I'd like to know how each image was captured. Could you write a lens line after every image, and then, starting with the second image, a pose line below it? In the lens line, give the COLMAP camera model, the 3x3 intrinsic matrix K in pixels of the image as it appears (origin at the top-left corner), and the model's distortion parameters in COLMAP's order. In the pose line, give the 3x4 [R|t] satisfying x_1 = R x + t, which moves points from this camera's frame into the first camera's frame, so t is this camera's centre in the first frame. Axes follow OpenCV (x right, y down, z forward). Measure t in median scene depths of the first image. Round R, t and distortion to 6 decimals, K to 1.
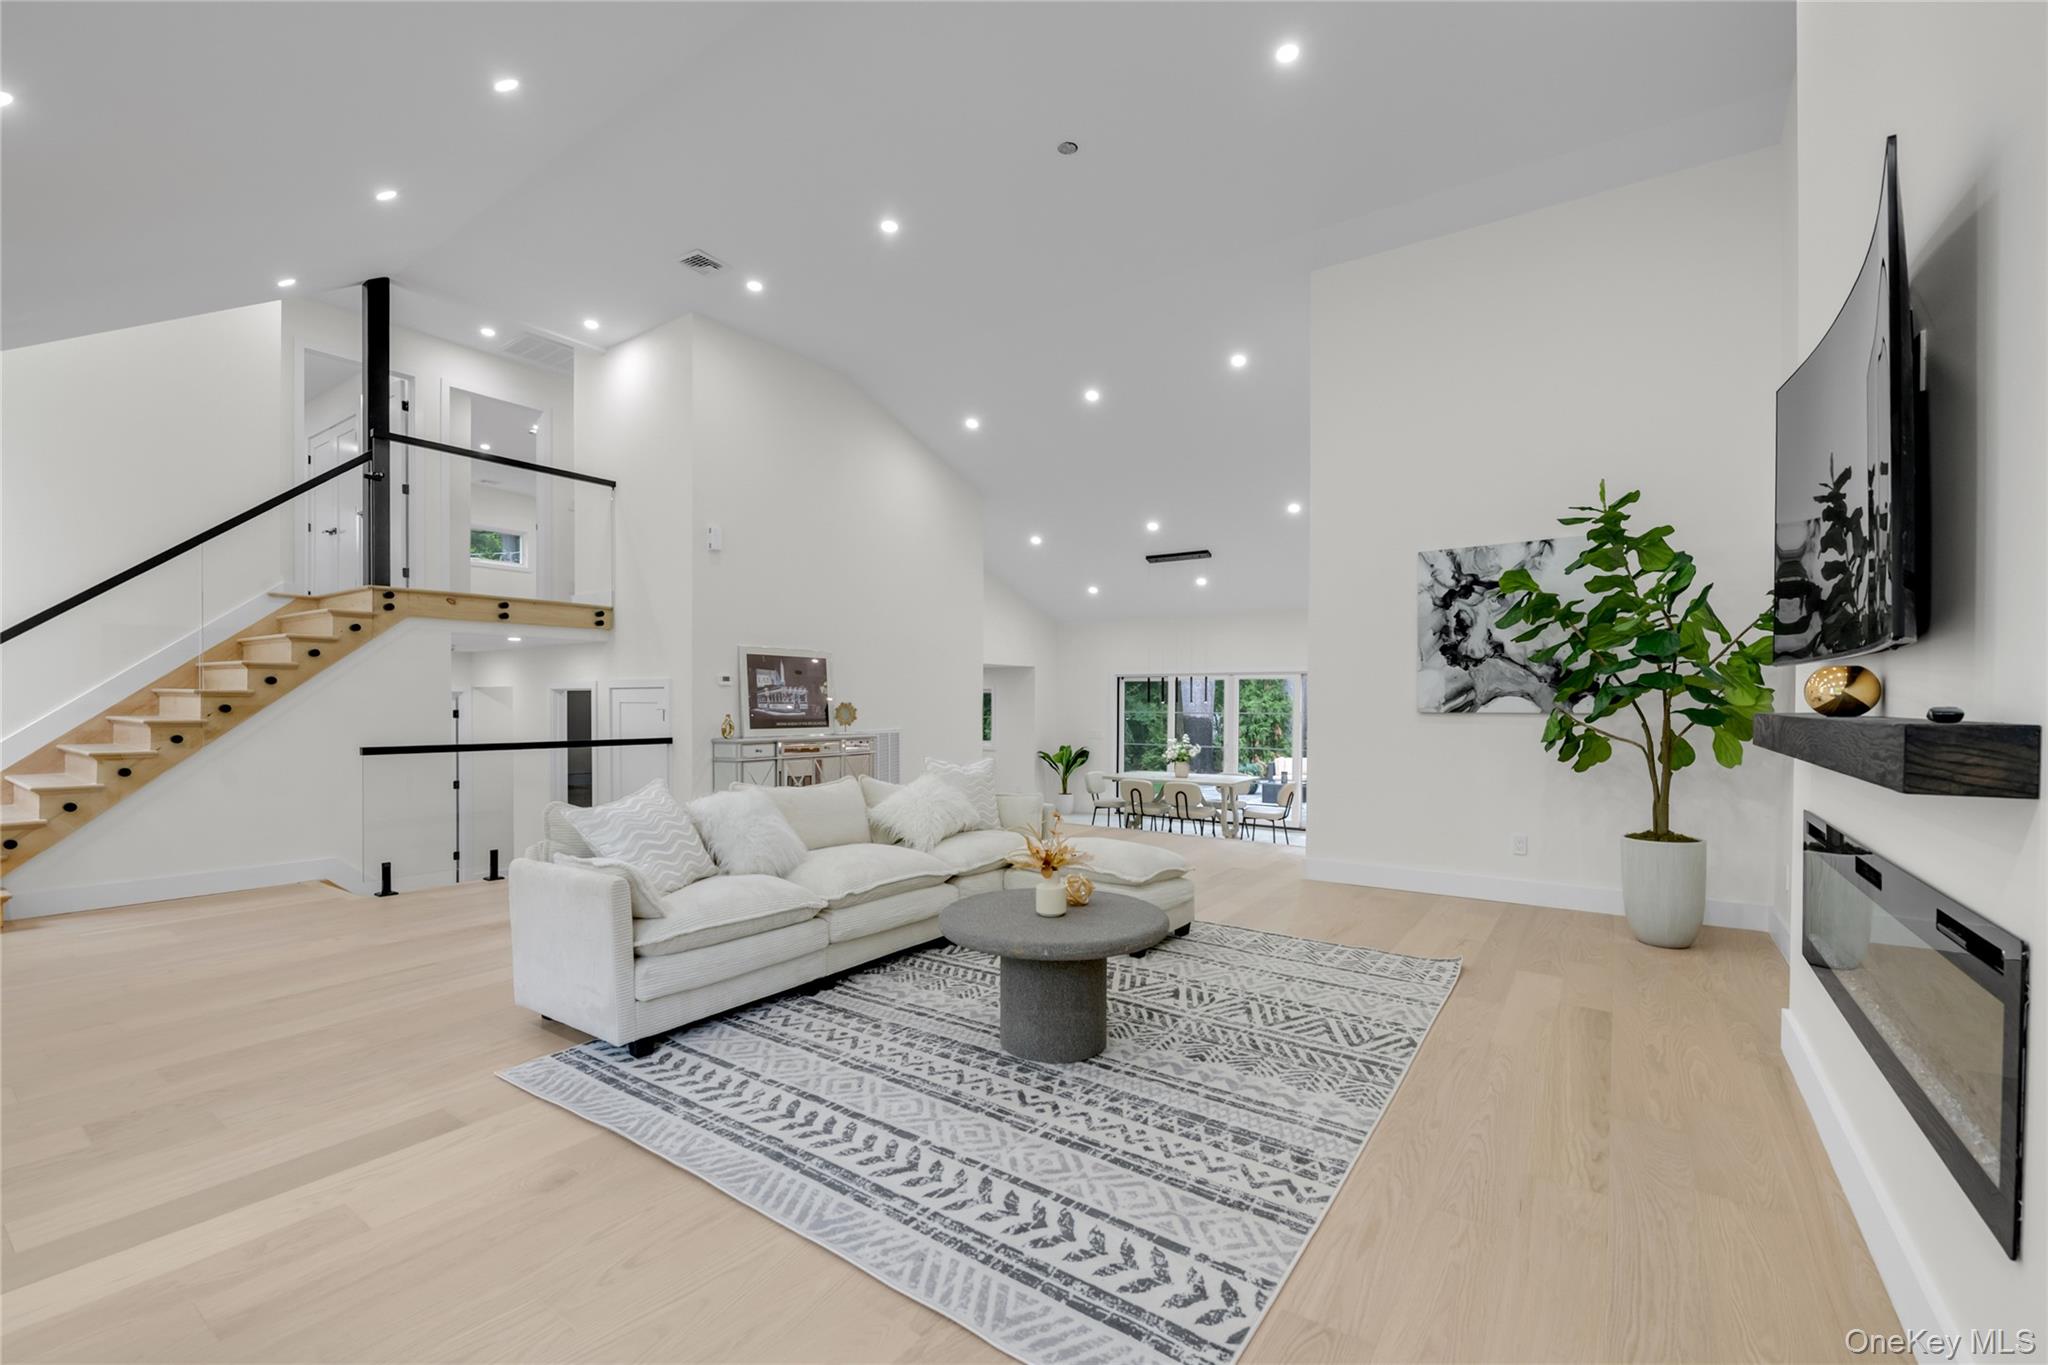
lens RADIAL K [[842.8, 0, 1030.8], [0, 842.8, 696.8], [0, 0, 1]] dist [-0.020516, -0.000542]
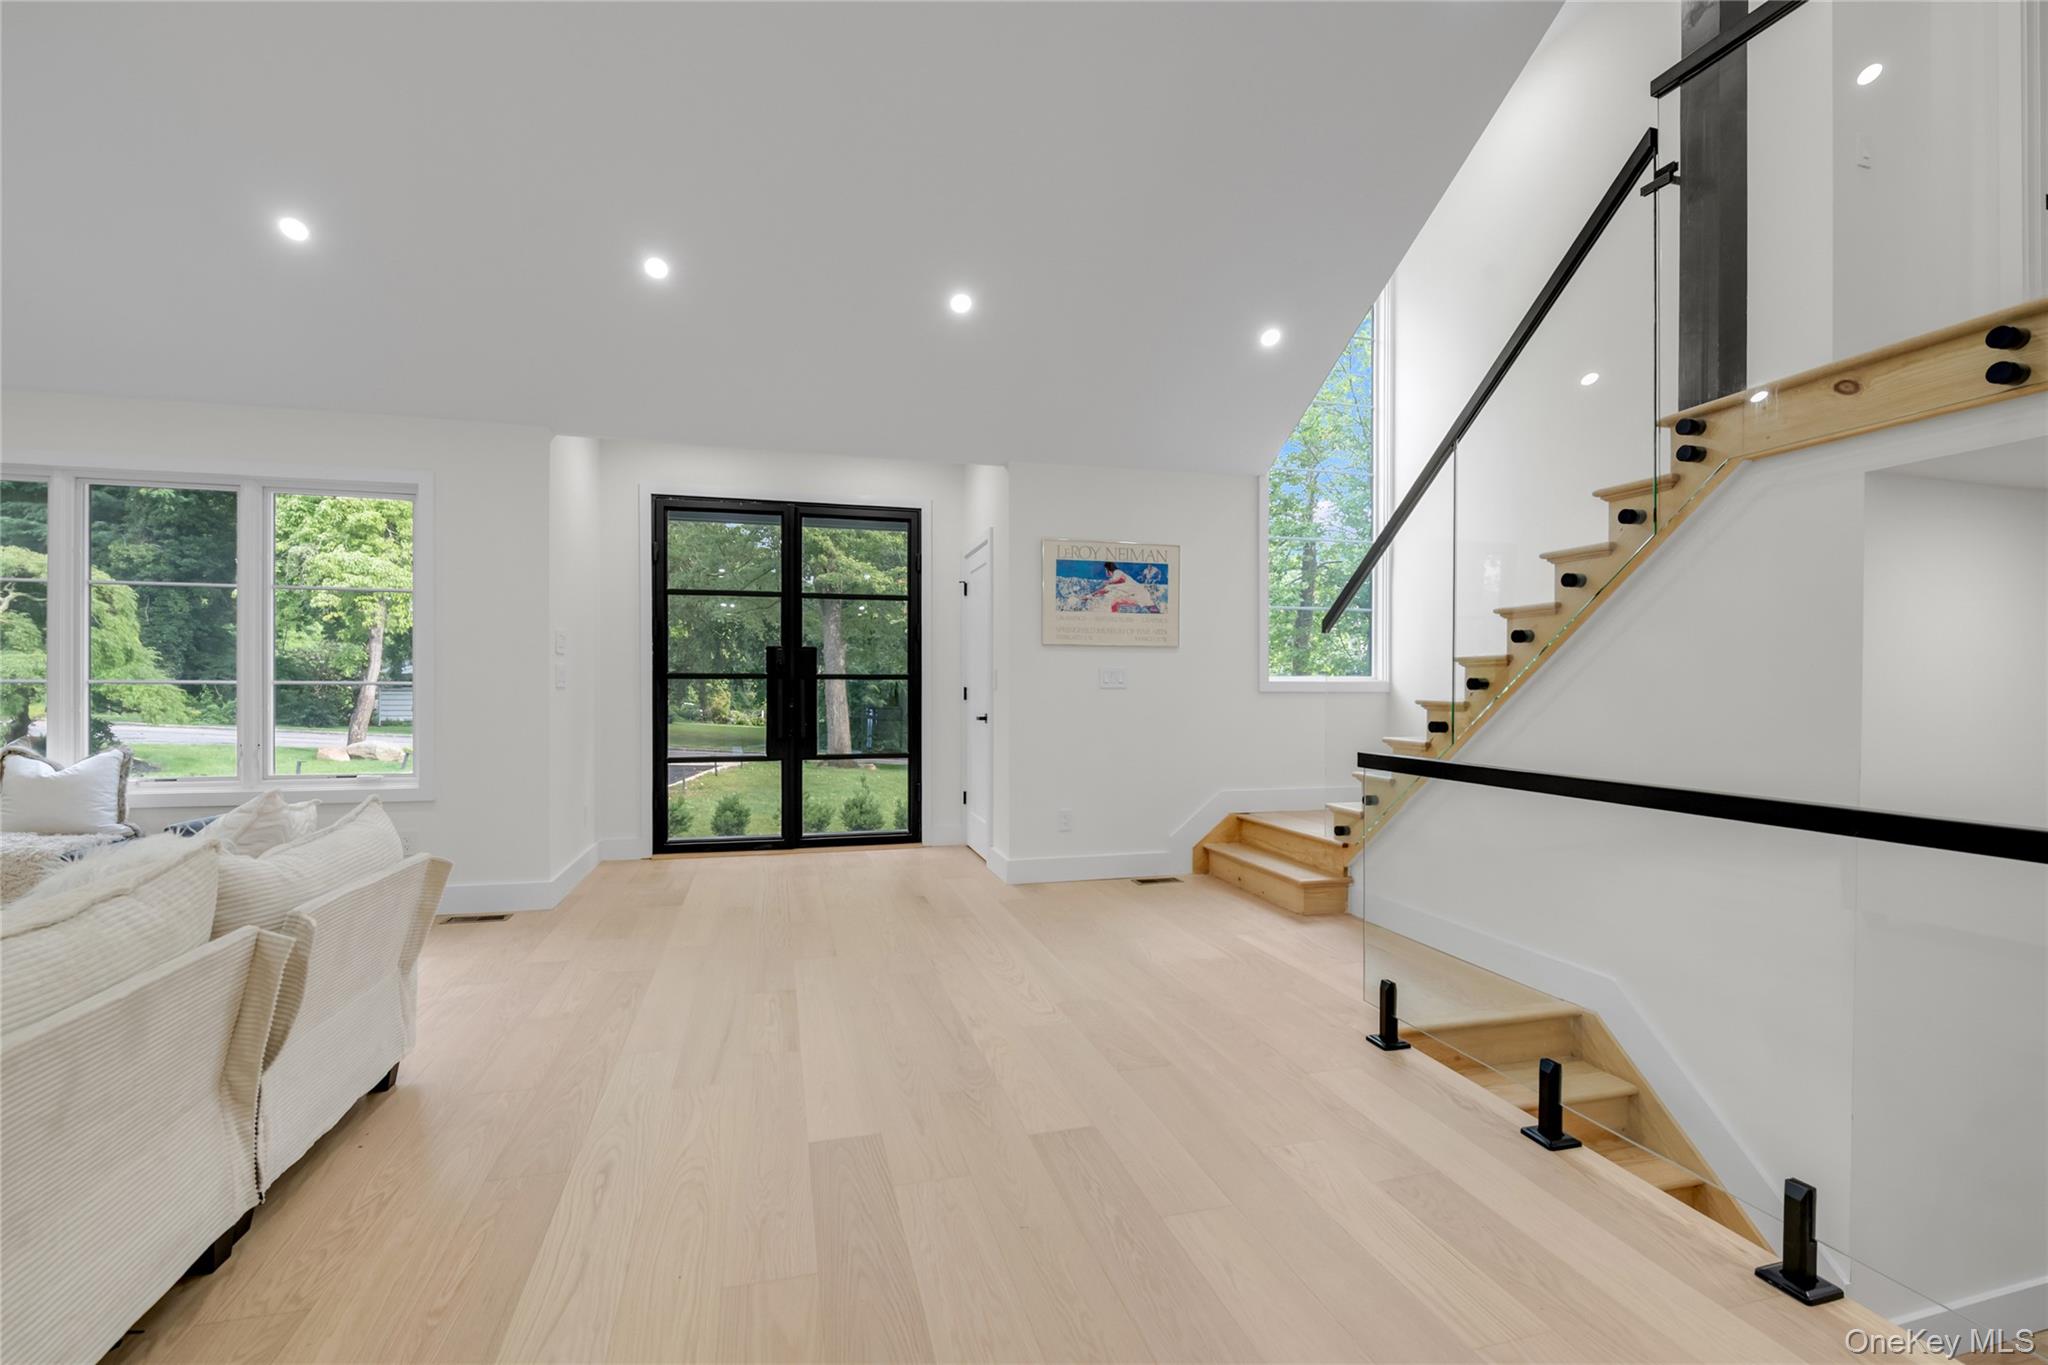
lens RADIAL K [[939.2, 0, 1024.9], [0, 939.2, 689.7], [0, 0, 1]] dist [-0.005205, -0.000588]
pose [[-0.652042, -0.004491, -0.758170, -0.346284], [-0.004344, 0.999988, -0.002188, 0.039310], [0.758171, 0.001867, -0.652054, 2.151900]]
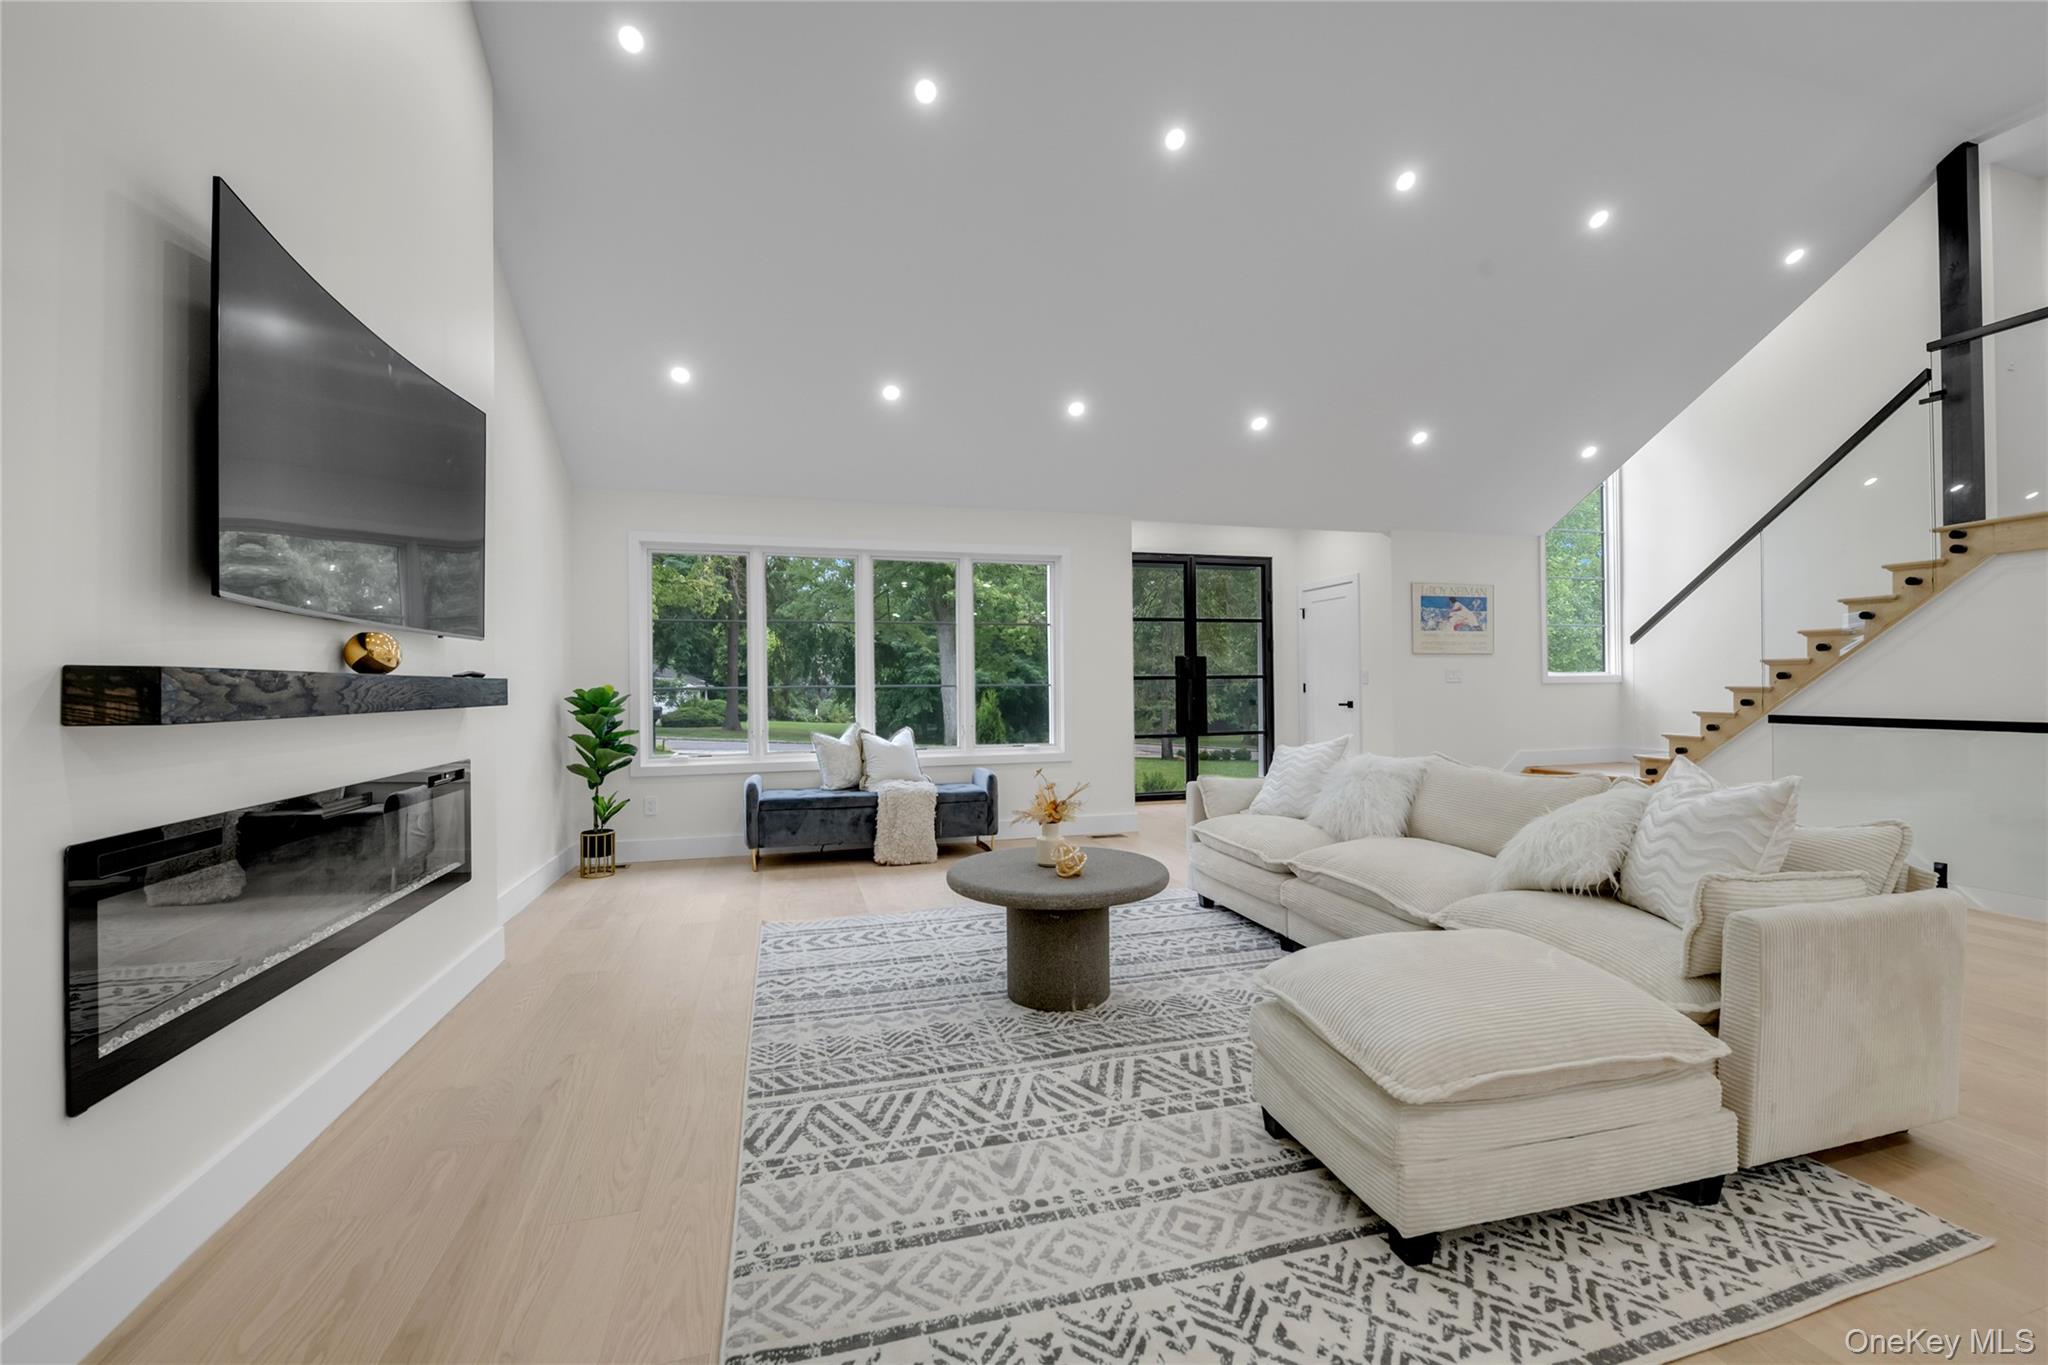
lens RADIAL K [[842.8, 0, 1026.2], [0, 842.8, 686.9], [0, 0, 1]] dist [-0.020516, -0.000542]
pose [[-0.632707, 0.005137, -0.774375, 0.853144], [0.011398, 0.999931, -0.002679, 0.036931], [0.774308, -0.010521, -0.632722, 1.631628]]
